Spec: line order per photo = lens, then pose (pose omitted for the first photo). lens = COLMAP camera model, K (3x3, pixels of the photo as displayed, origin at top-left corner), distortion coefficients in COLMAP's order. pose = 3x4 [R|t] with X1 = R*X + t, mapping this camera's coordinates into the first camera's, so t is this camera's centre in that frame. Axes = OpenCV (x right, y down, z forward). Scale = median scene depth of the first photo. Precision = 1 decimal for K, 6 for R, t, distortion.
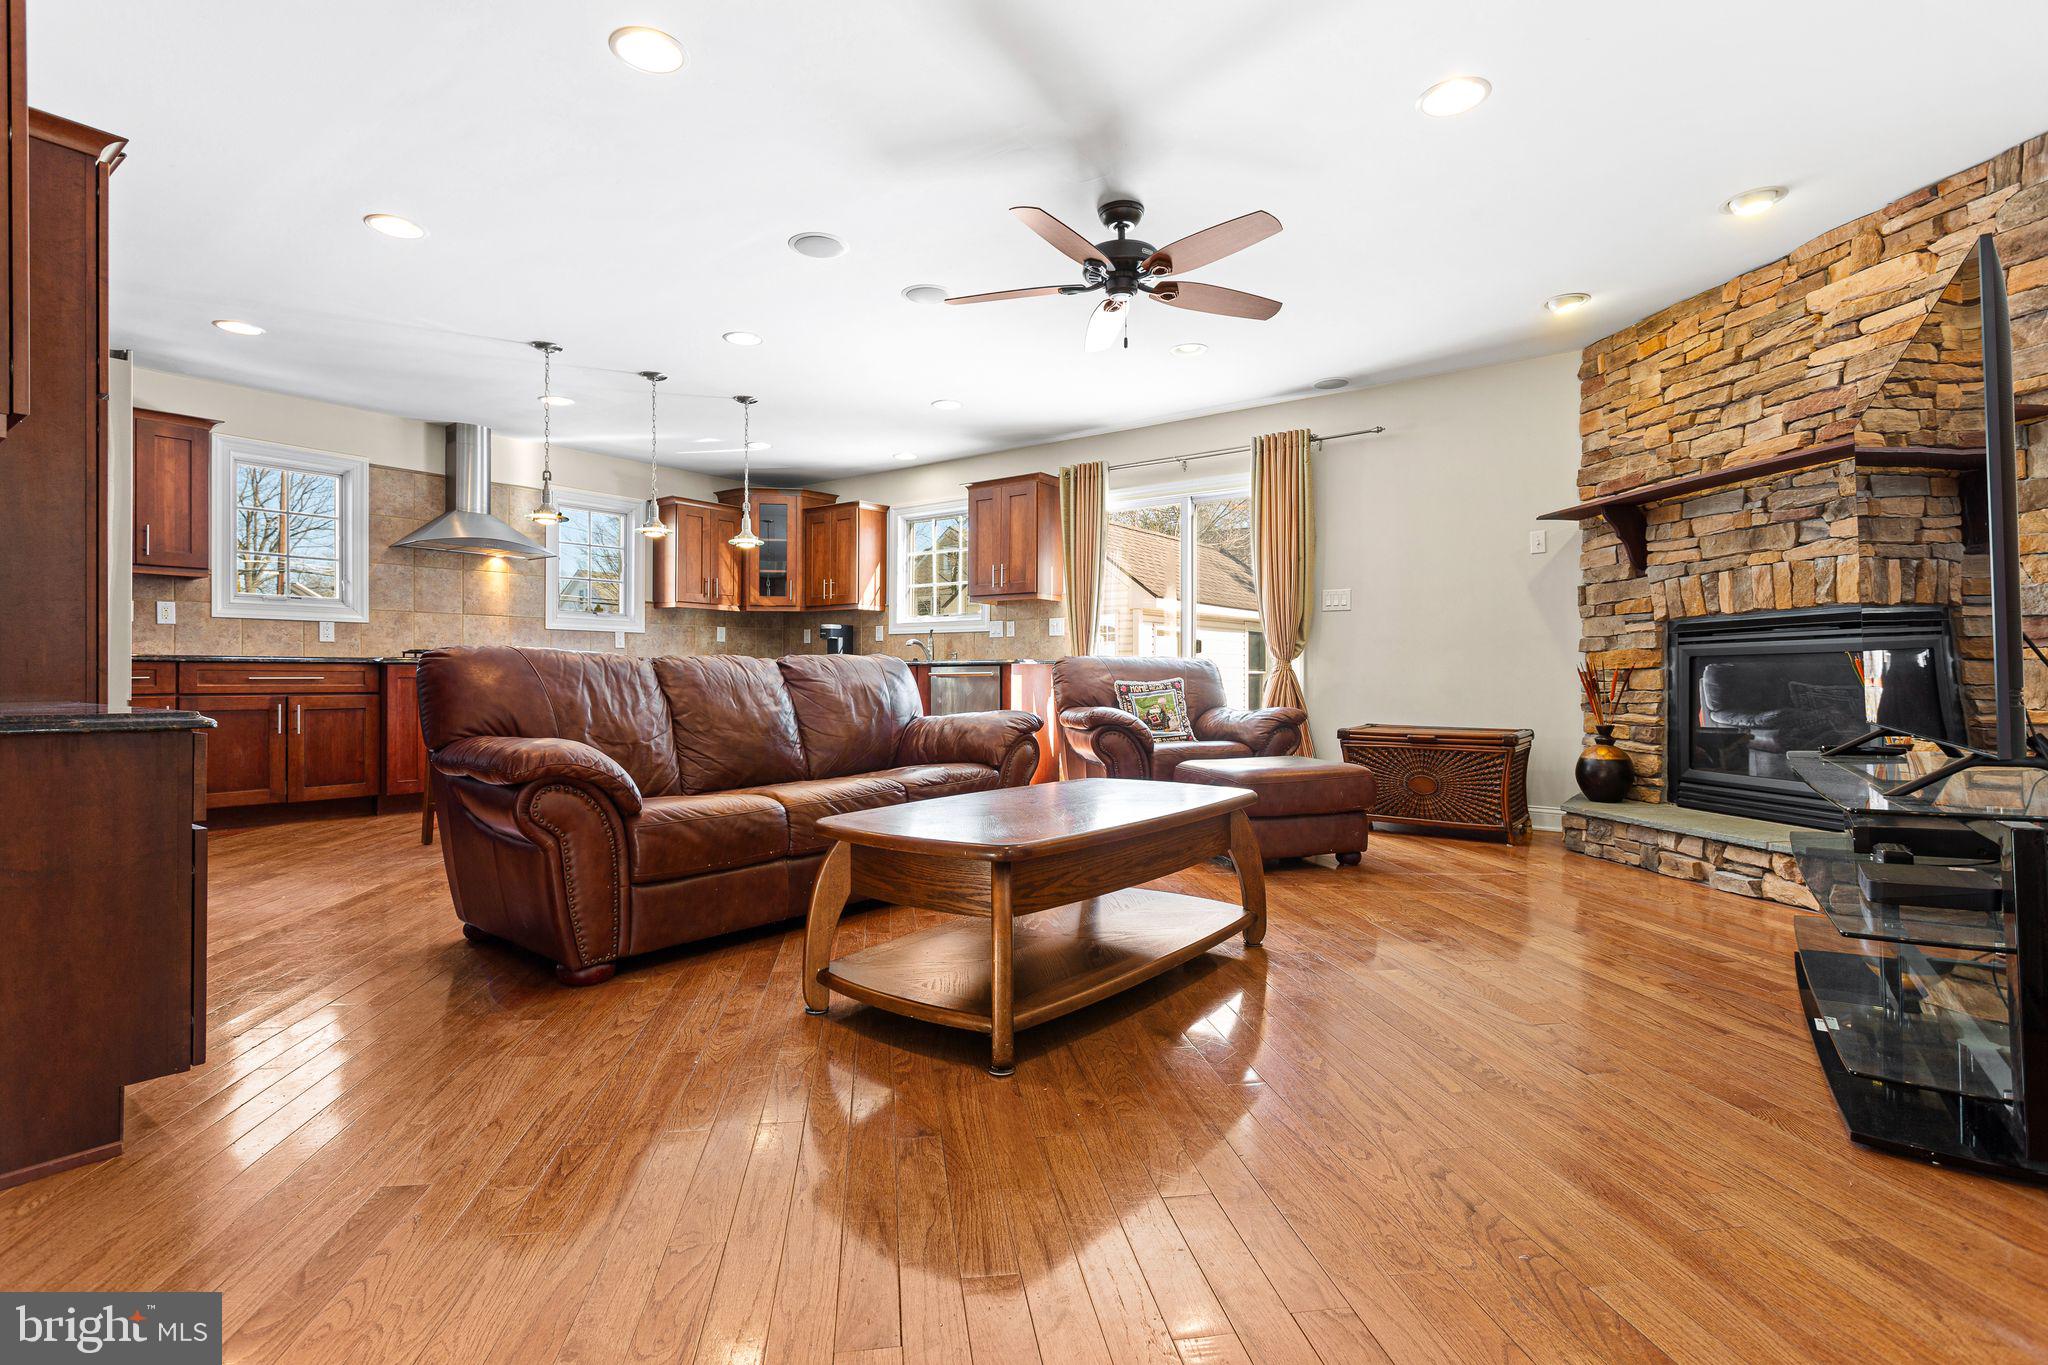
lens RADIAL K [[981.3, 0, 1037.2], [0, 981.3, 675.9], [0, 0, 1]] dist [-0.000598, 0.000112]
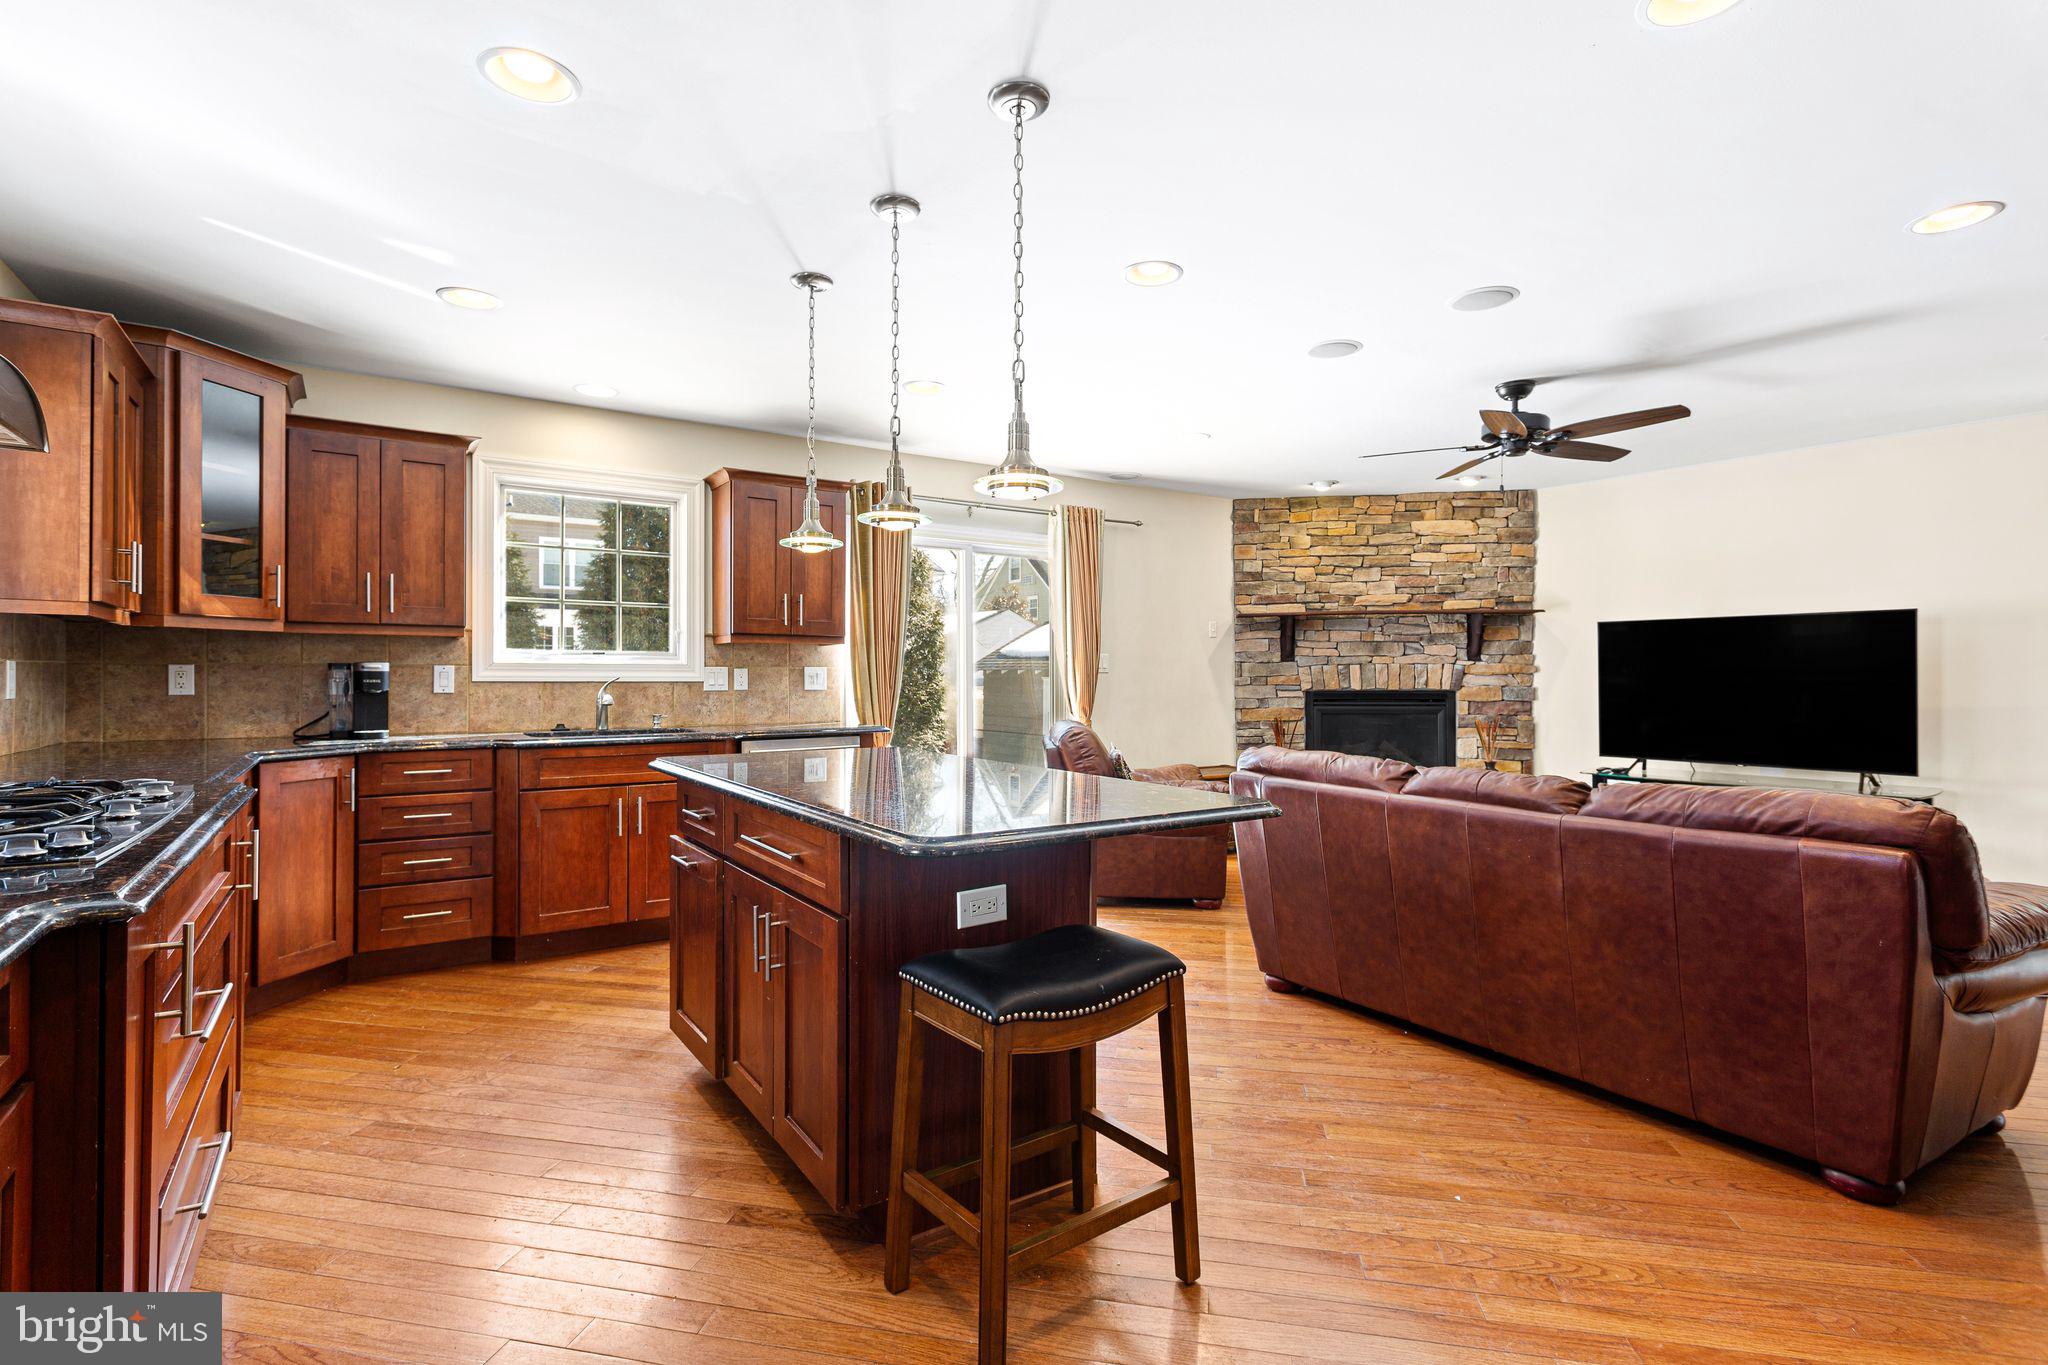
lens RADIAL K [[981.3, 0, 964.9], [0, 981.3, 663.7], [0, 0, 1]] dist [-0.000598, 0.000112]
pose [[0.335192, 0.008604, 0.942110, -1.037634], [-0.001084, 0.999961, -0.008747, -0.085190], [-0.942149, 0.001911, 0.335188, 0.977924]]
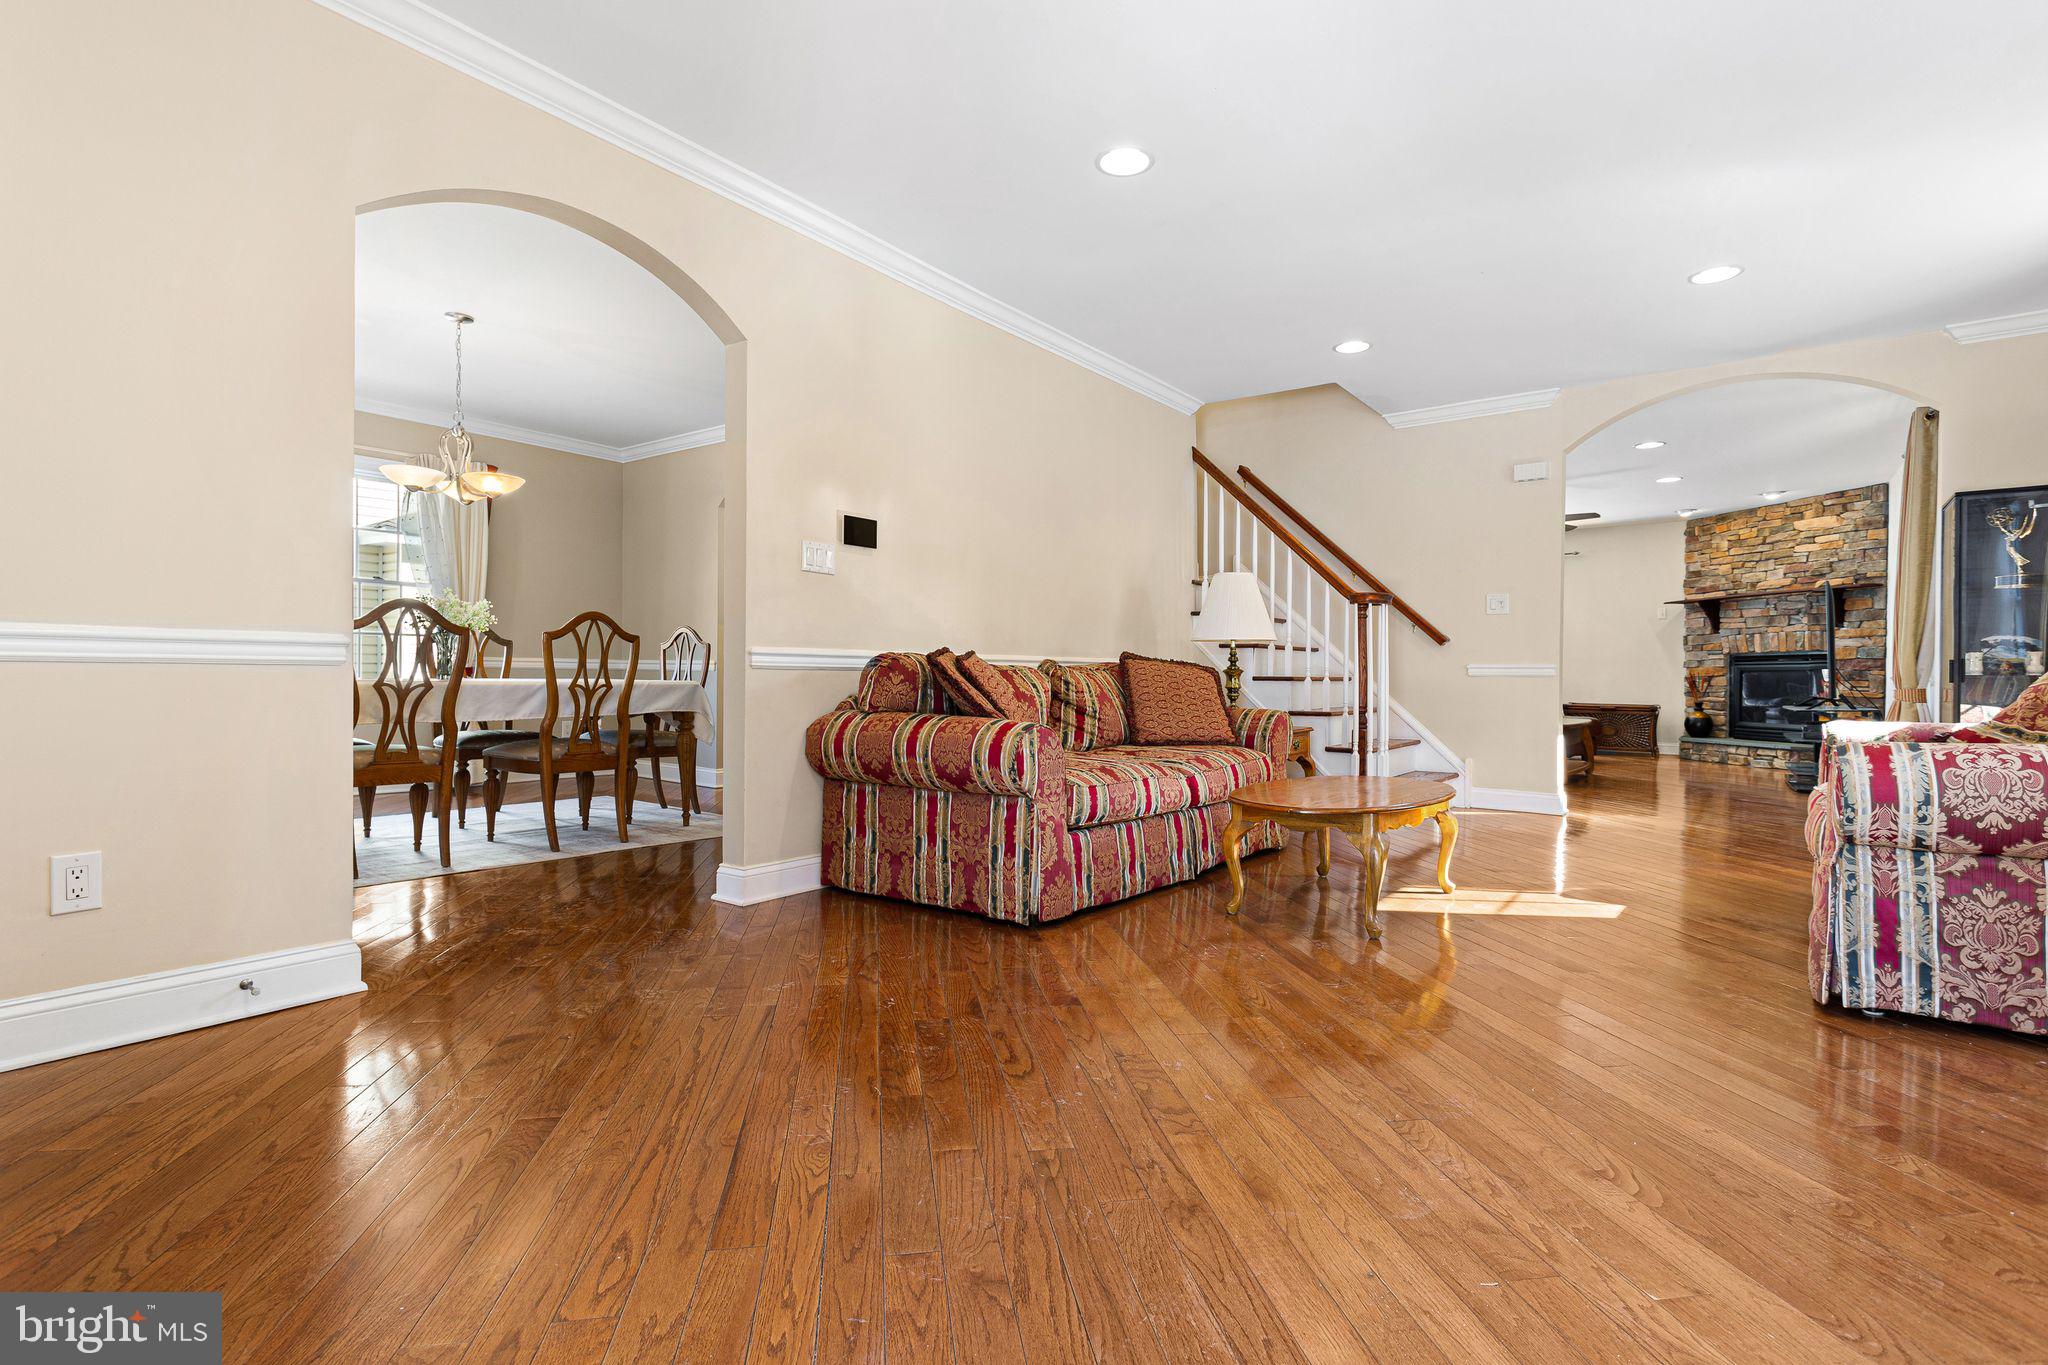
lens RADIAL K [[981.3, 0, 1018.6], [0, 981.3, 673.9], [0, 0, 1]] dist [-0.000598, 0.000112]
pose [[0.999855, 0.009213, -0.014300, -0.902300], [-0.009226, 0.999957, -0.000864, 0.004100], [0.014291, 0.000996, 0.999897, -1.198264]]
